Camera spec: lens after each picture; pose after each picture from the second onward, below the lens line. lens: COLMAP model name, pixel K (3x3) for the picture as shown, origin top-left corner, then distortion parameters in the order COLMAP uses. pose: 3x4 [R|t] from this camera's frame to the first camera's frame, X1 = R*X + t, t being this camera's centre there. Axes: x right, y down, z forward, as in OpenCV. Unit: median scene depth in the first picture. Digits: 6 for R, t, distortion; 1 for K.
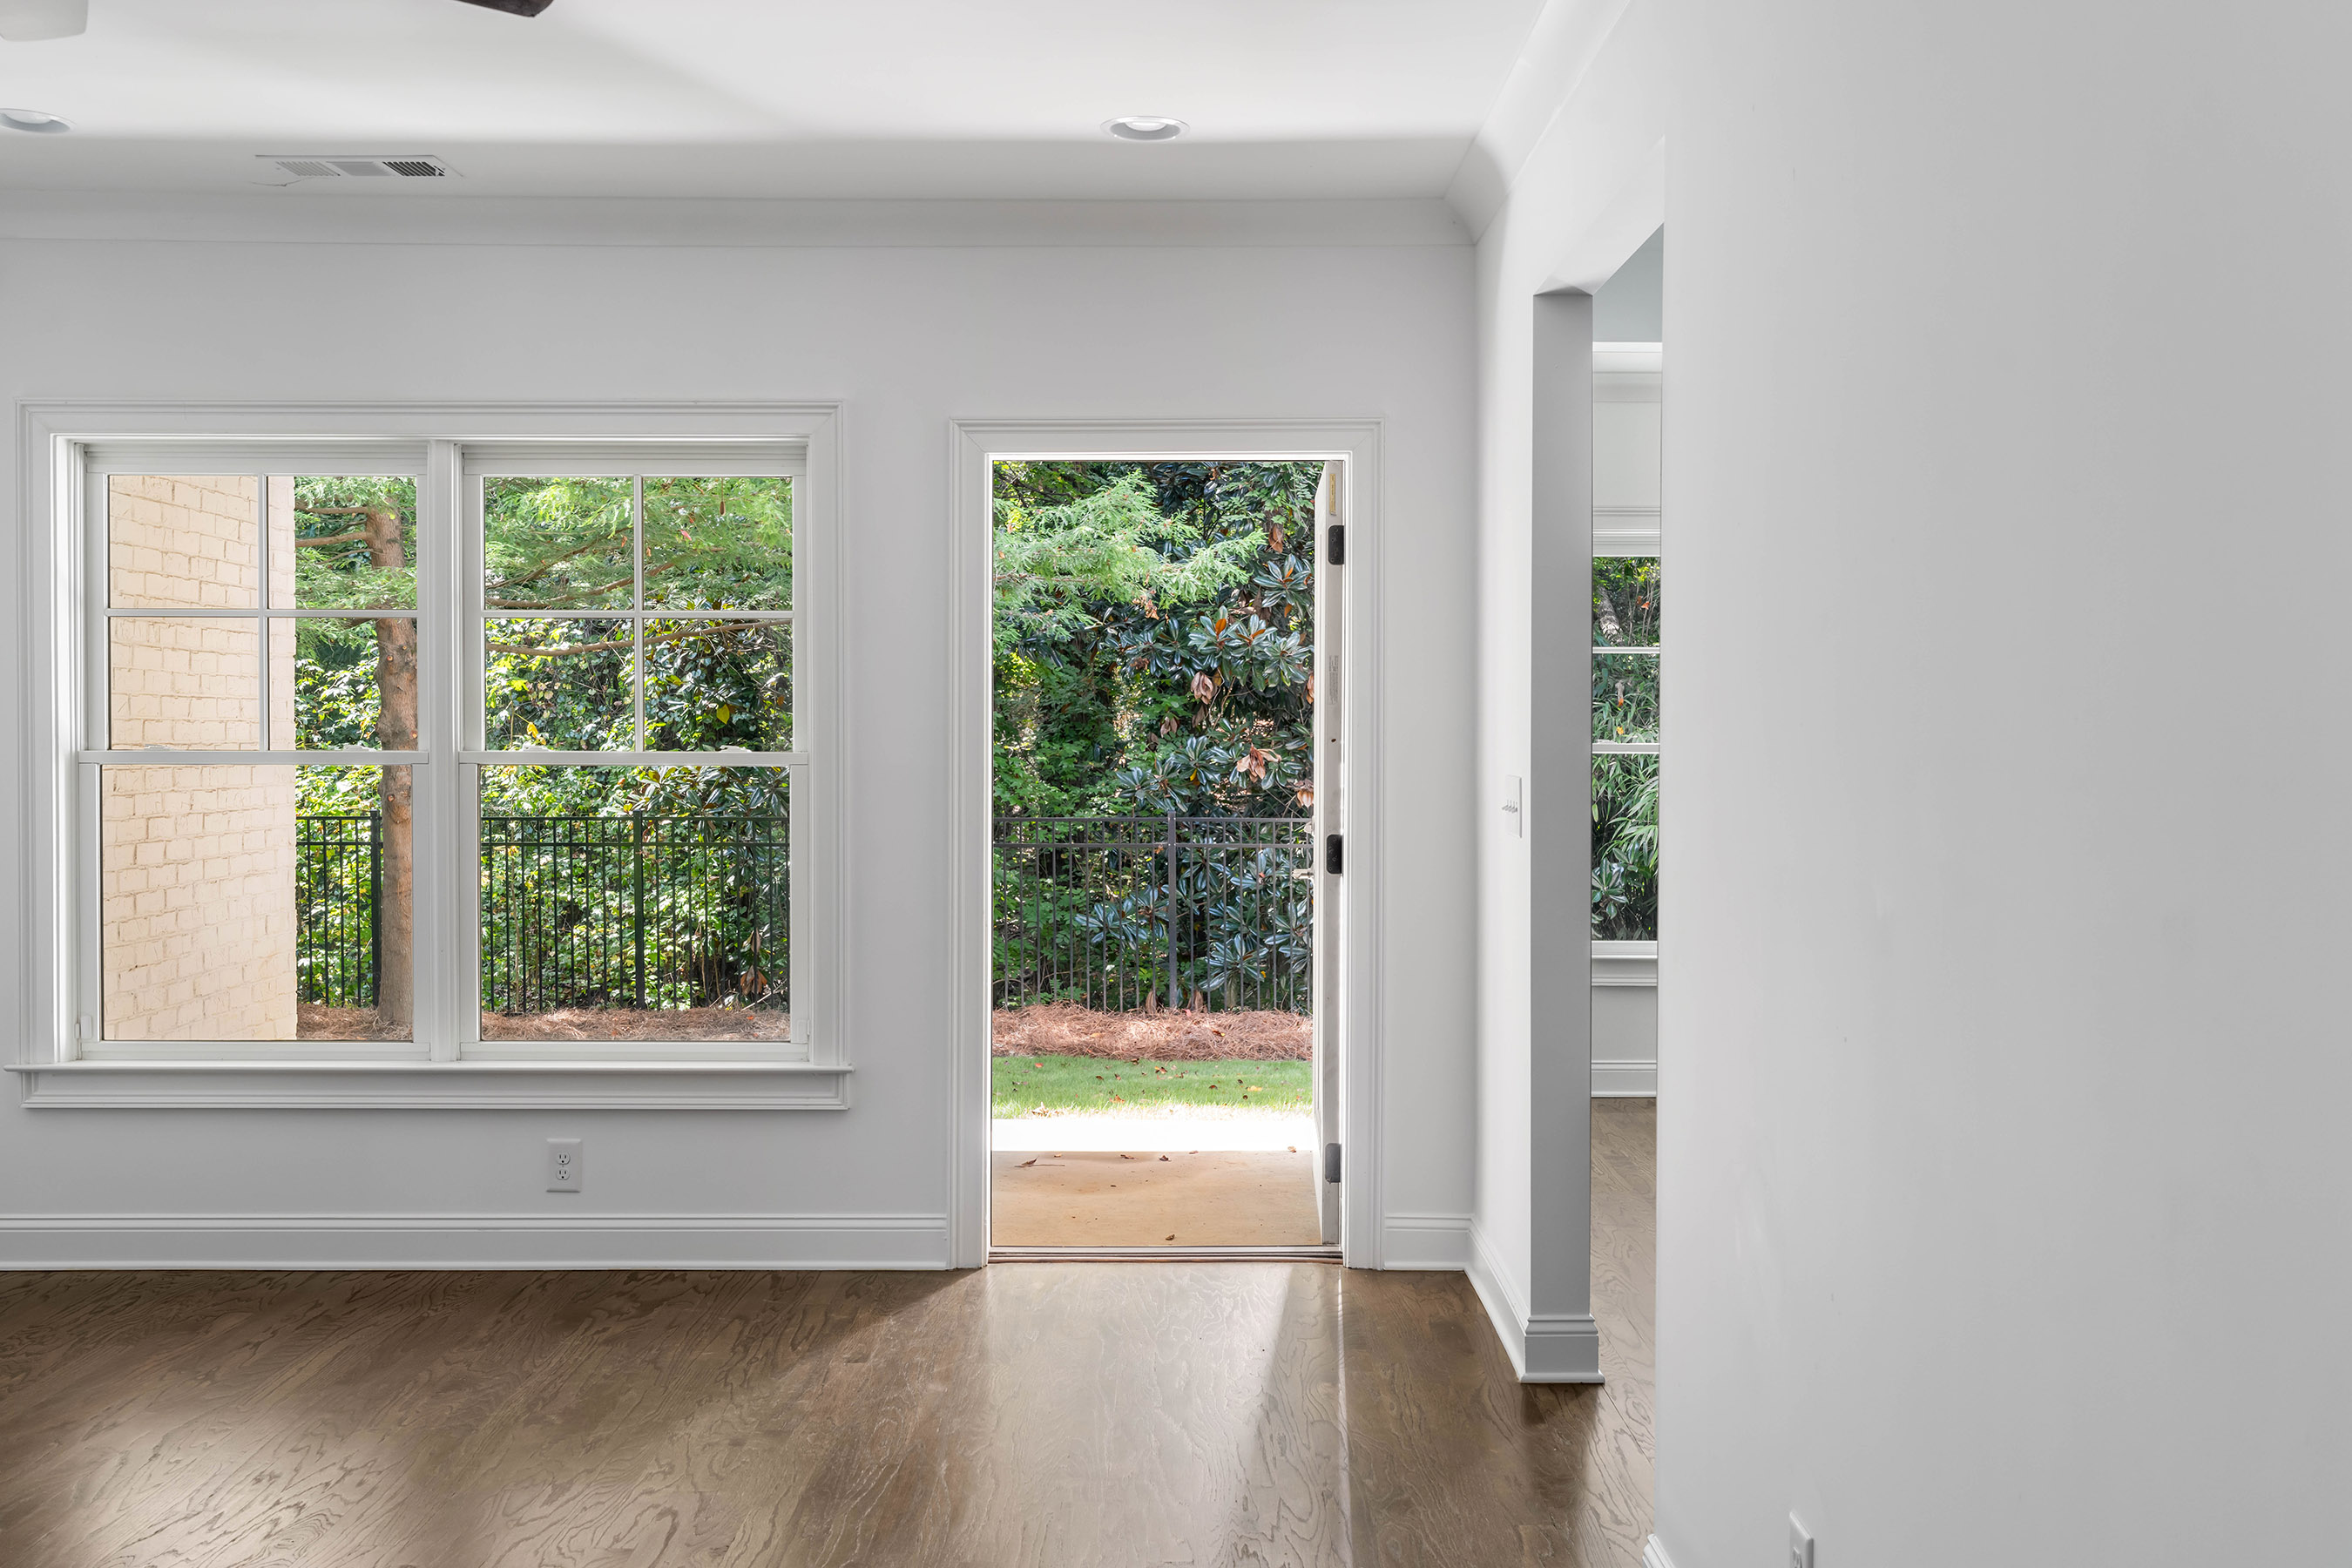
lens RADIAL K [[2327.3, 0, 1172.1], [0, 2327.3, 784.6], [0, 0, 1]] dist [0.049913, 0.000000]
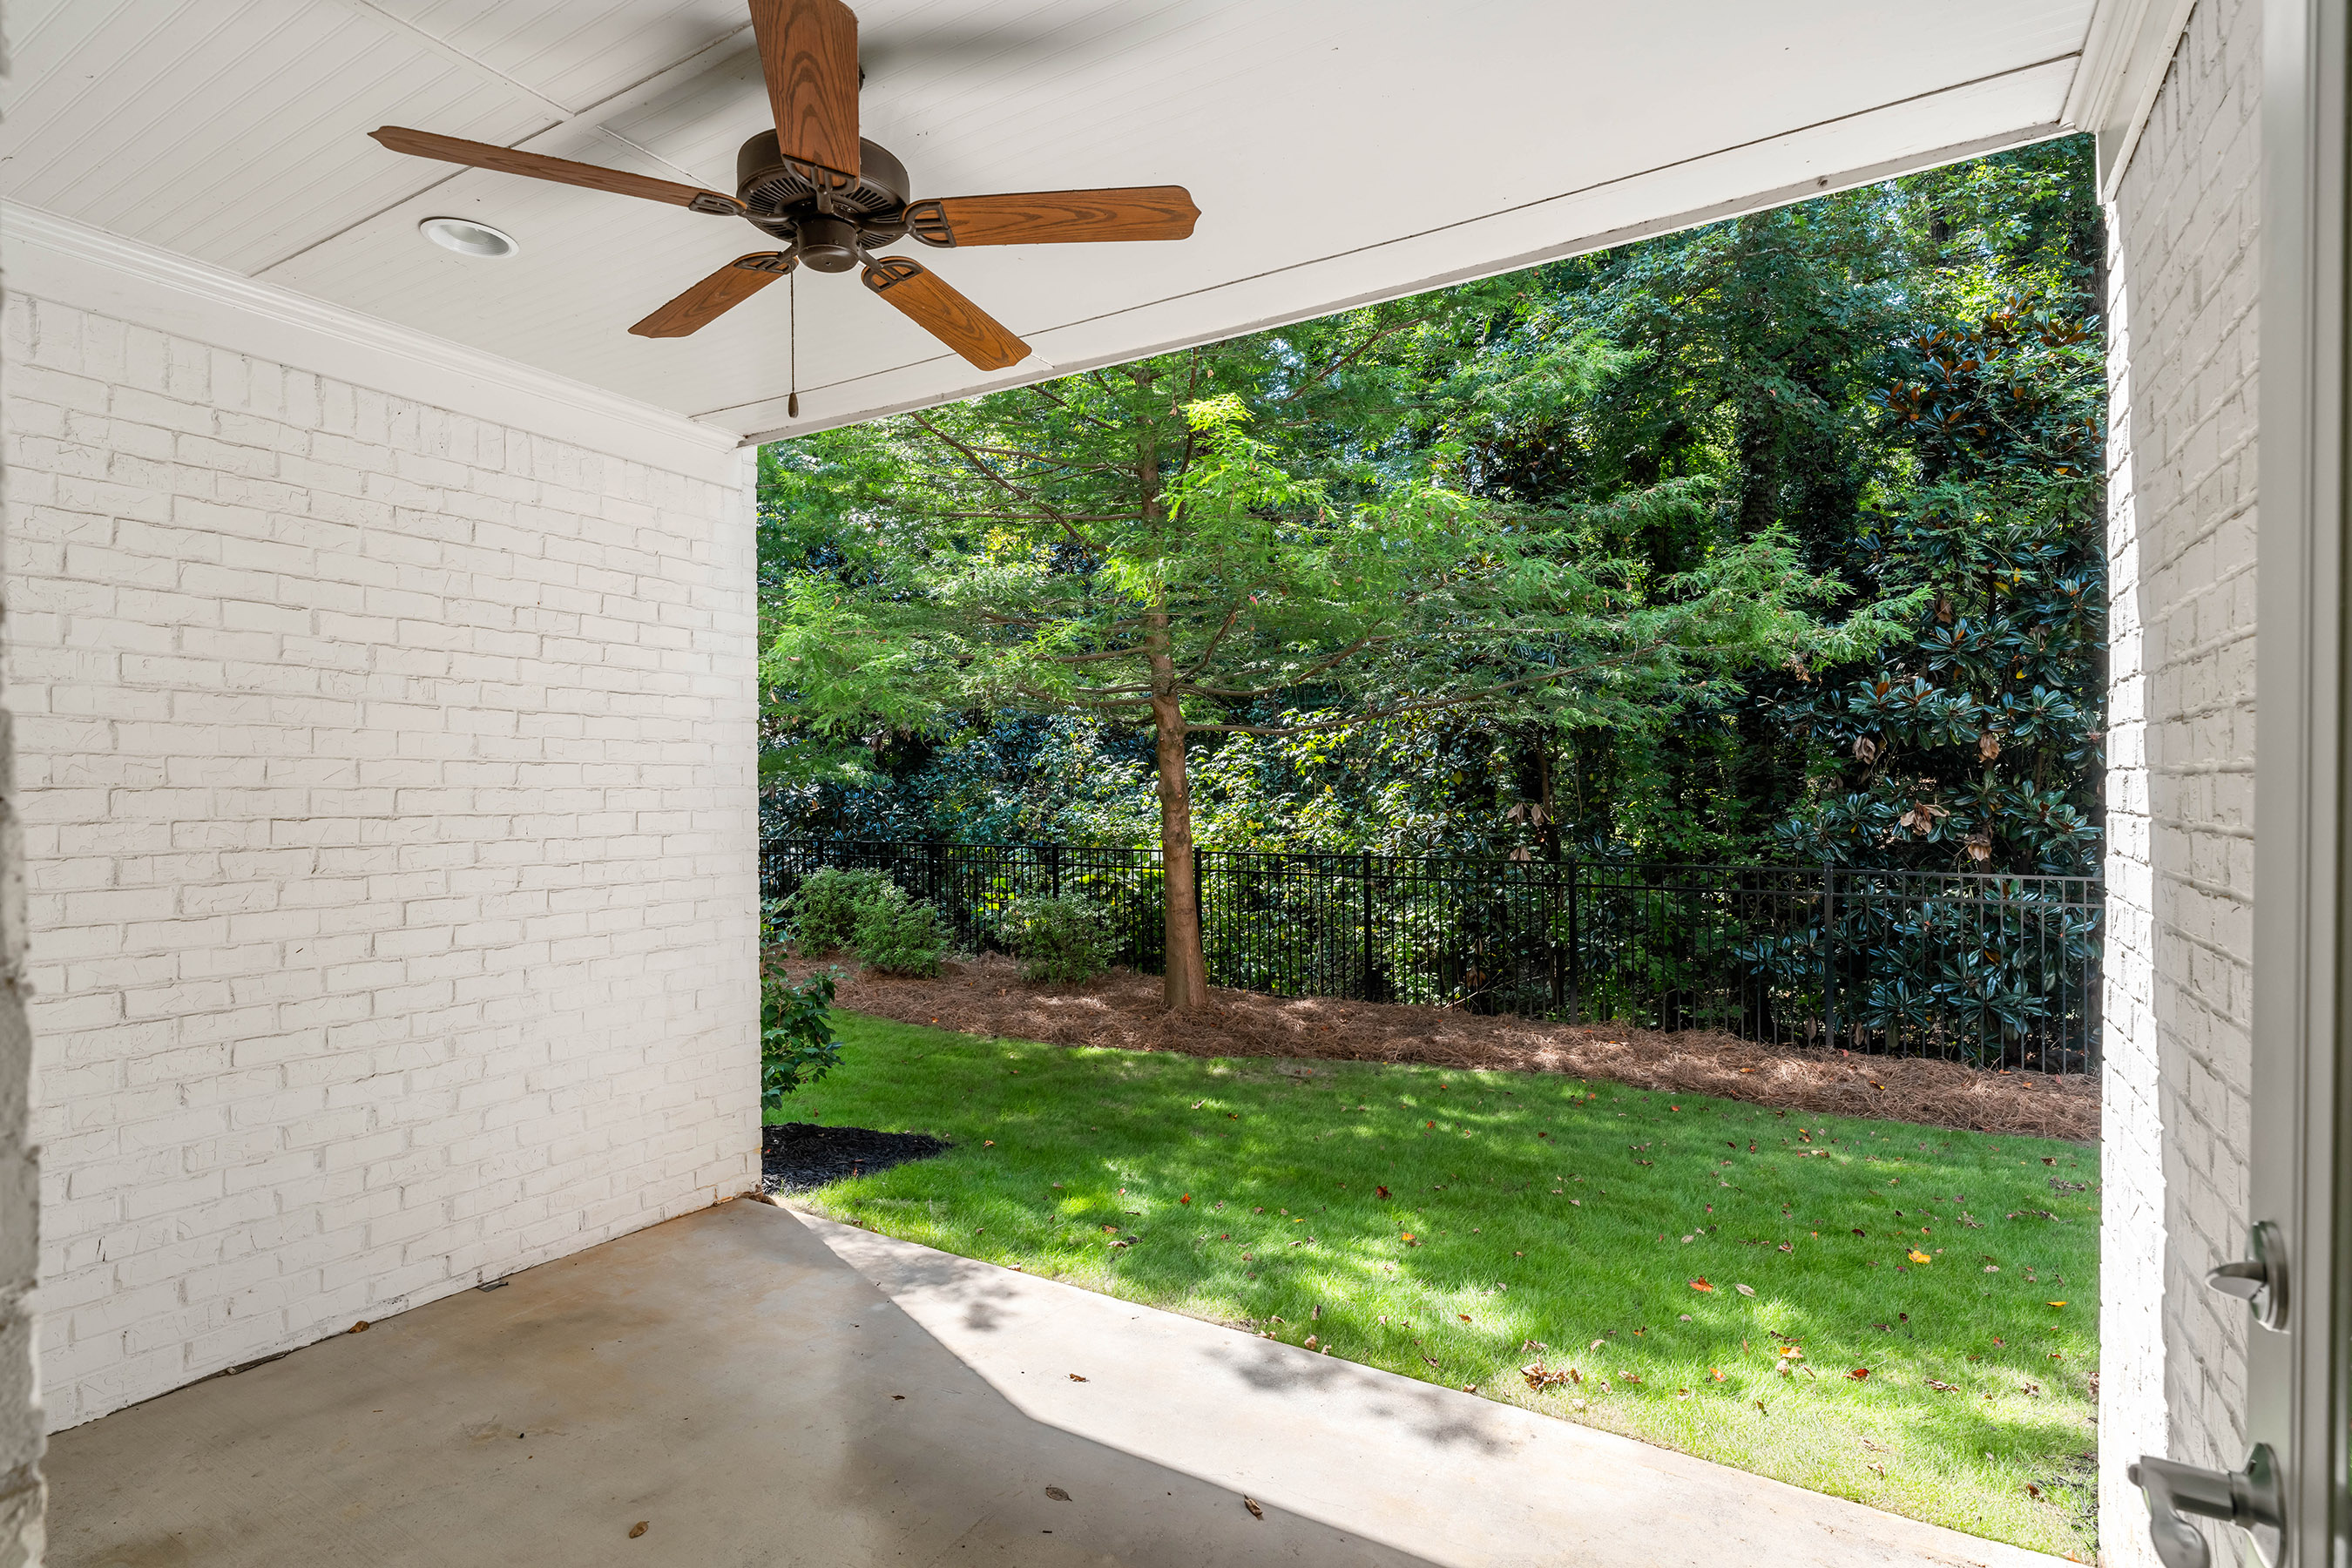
lens RADIAL K [[1128.0, 0, 1197.1], [0, 1128.0, 806.4], [0, 0, 1]] dist [0.000857, -0.000110]
pose [[0.861331, 0.002339, -0.508039, 0.013203], [-0.005868, 0.999968, -0.005345, -0.010151], [0.508011, 0.007585, 0.861317, 0.393920]]
